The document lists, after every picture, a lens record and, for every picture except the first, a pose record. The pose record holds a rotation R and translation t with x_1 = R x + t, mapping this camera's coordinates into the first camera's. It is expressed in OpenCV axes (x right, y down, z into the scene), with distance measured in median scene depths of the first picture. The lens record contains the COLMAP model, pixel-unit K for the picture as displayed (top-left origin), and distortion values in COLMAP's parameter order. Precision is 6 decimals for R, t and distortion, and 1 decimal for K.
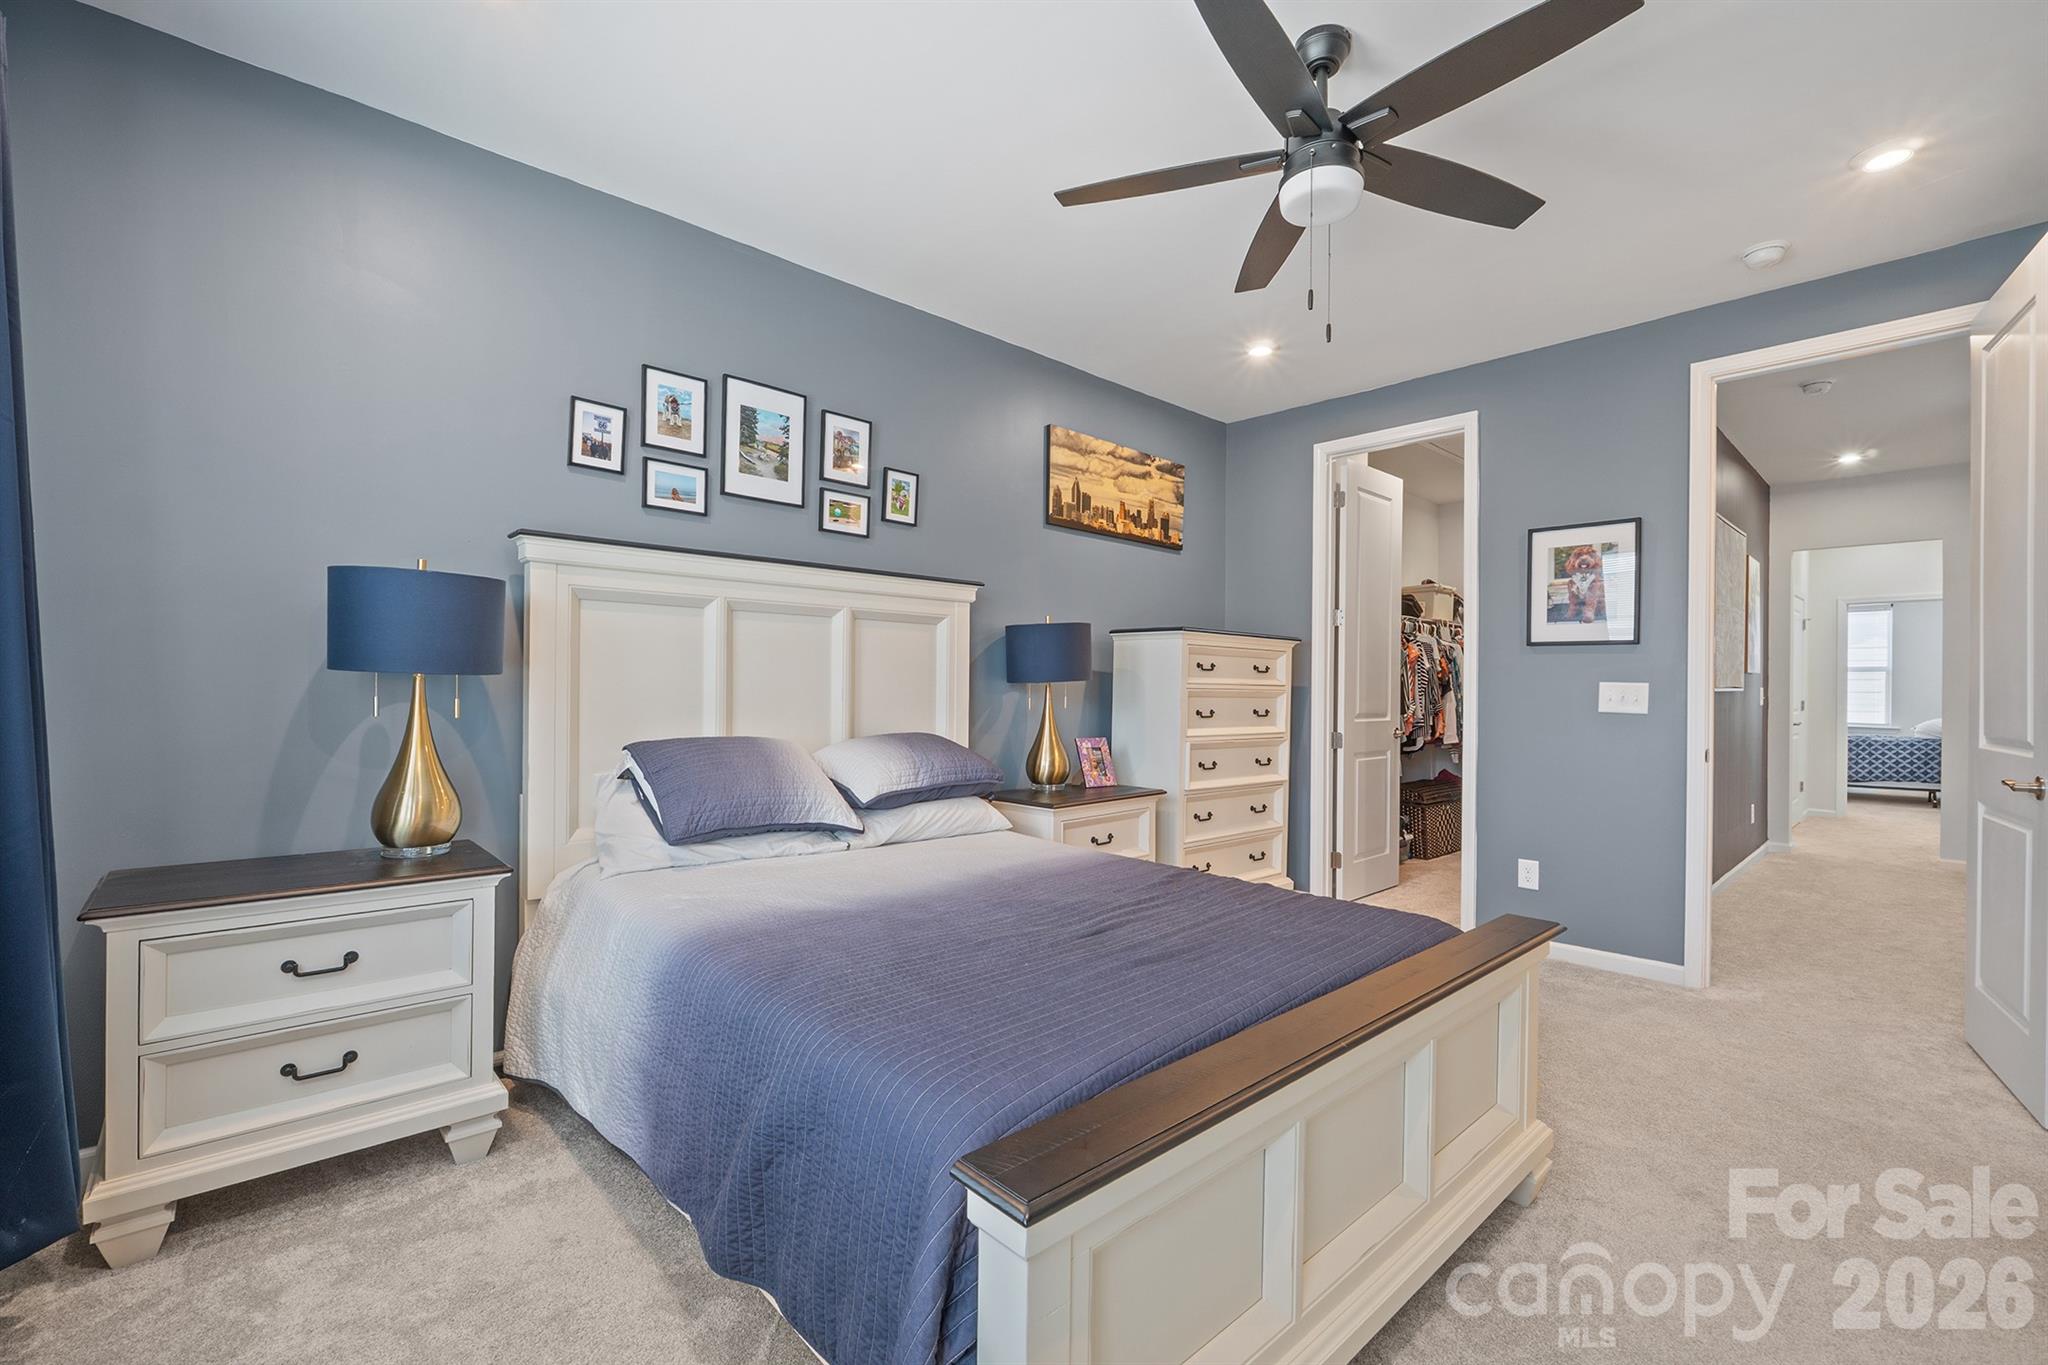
lens RADIAL K [[896.4, 0, 1066.3], [0, 896.4, 689.9], [0, 0, 1]] dist [-0.002970, -0.000403]
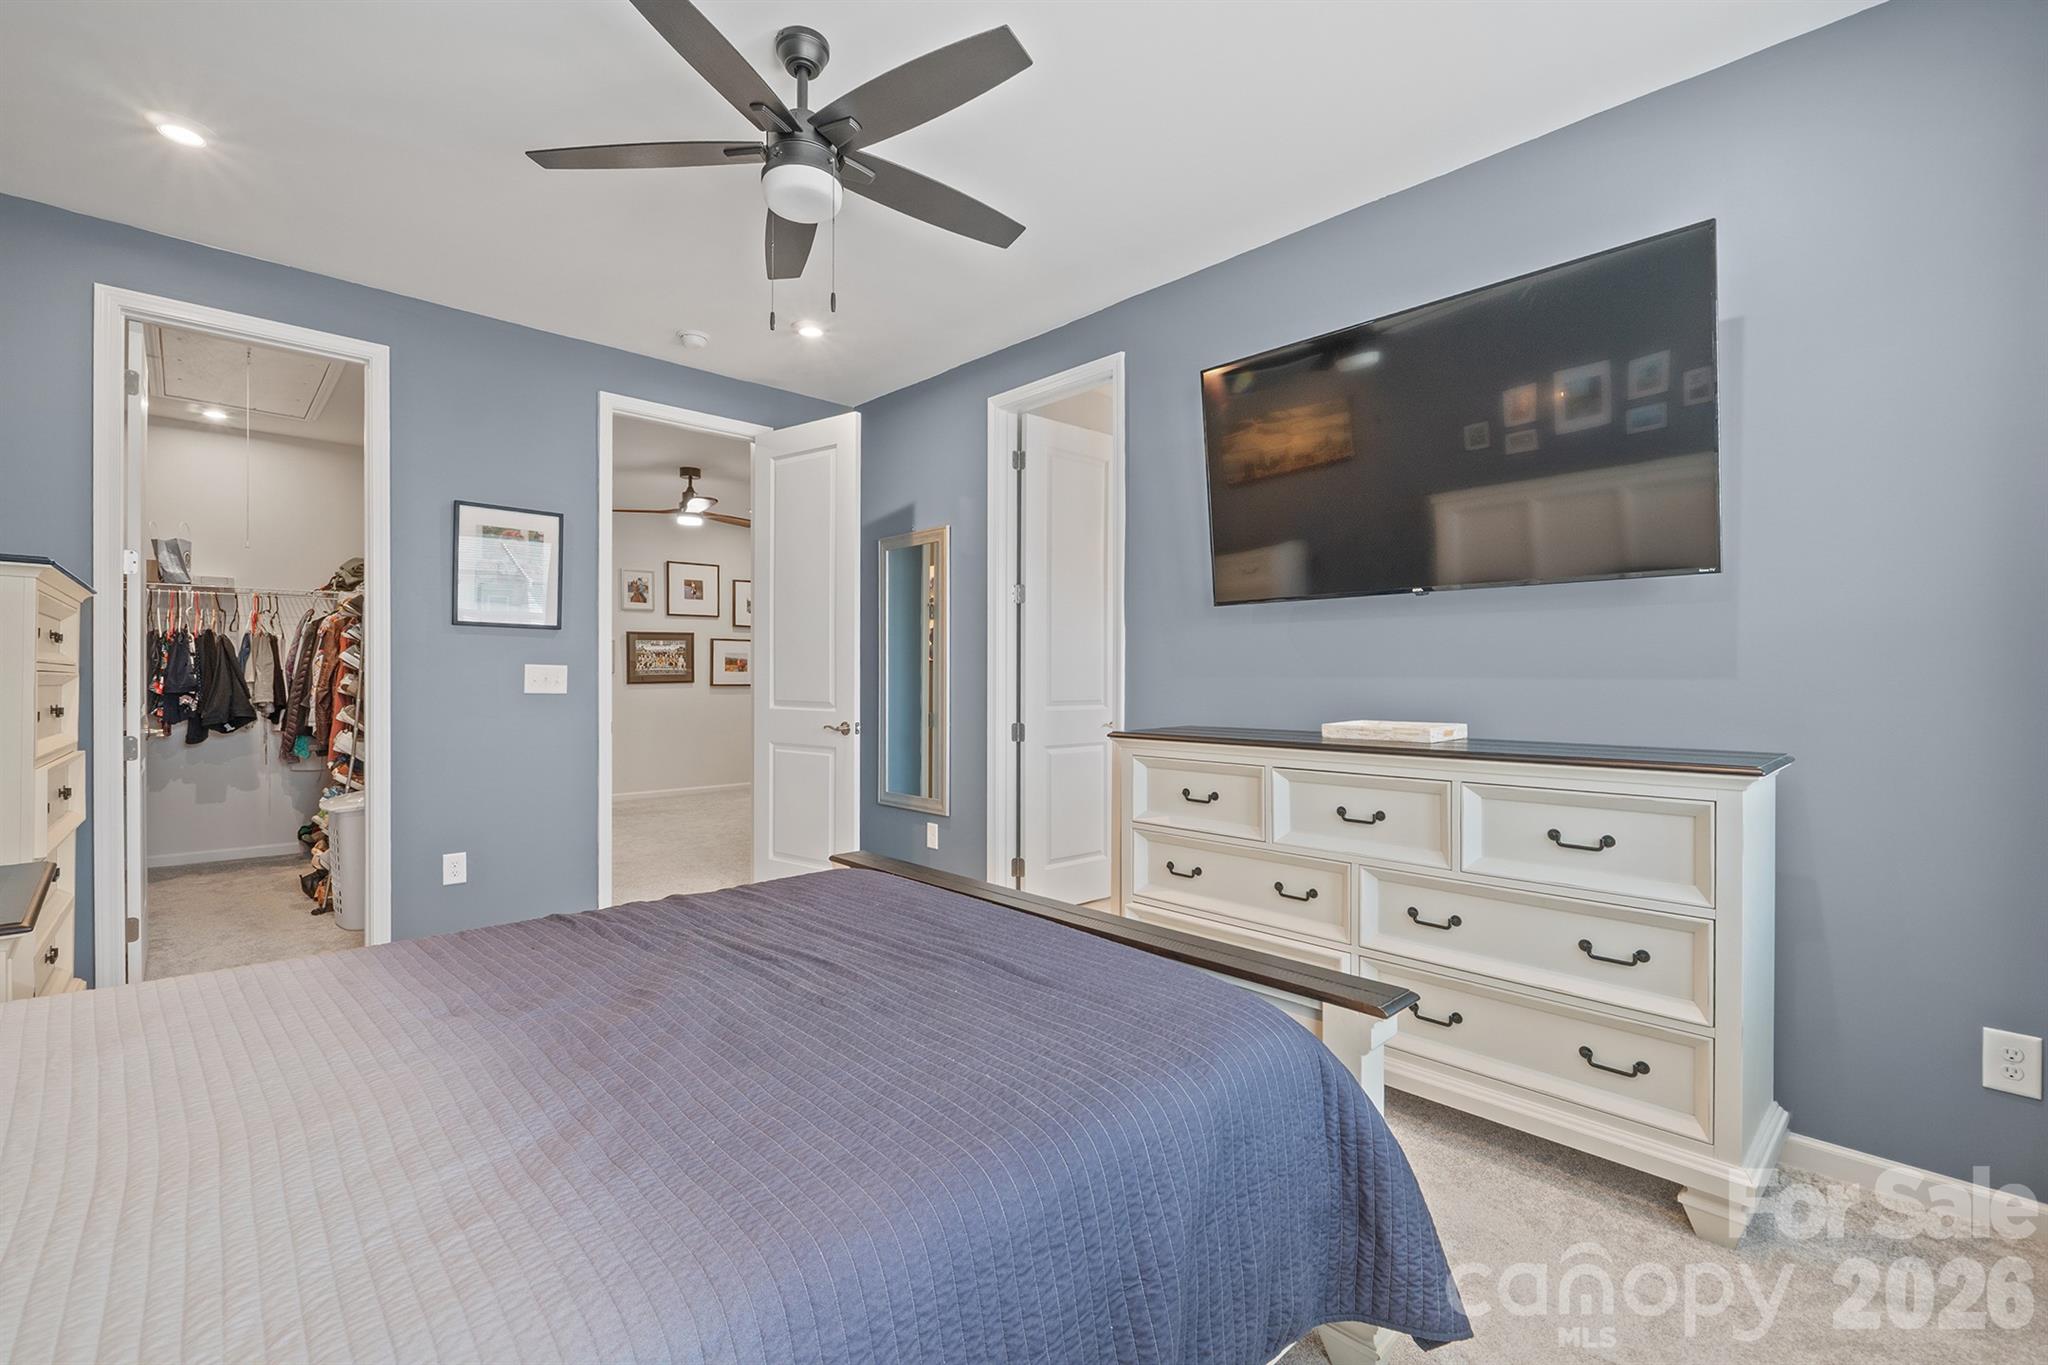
lens RADIAL K [[868.0, 0, 1019.3], [0, 868.0, 677.7], [0, 0, 1]] dist [-0.002012, -0.000322]
pose [[0.009687, -0.009667, 0.999906, -0.406858], [-0.004573, 0.999942, 0.009712, -0.005621], [-0.999943, -0.004667, 0.009643, 0.424740]]
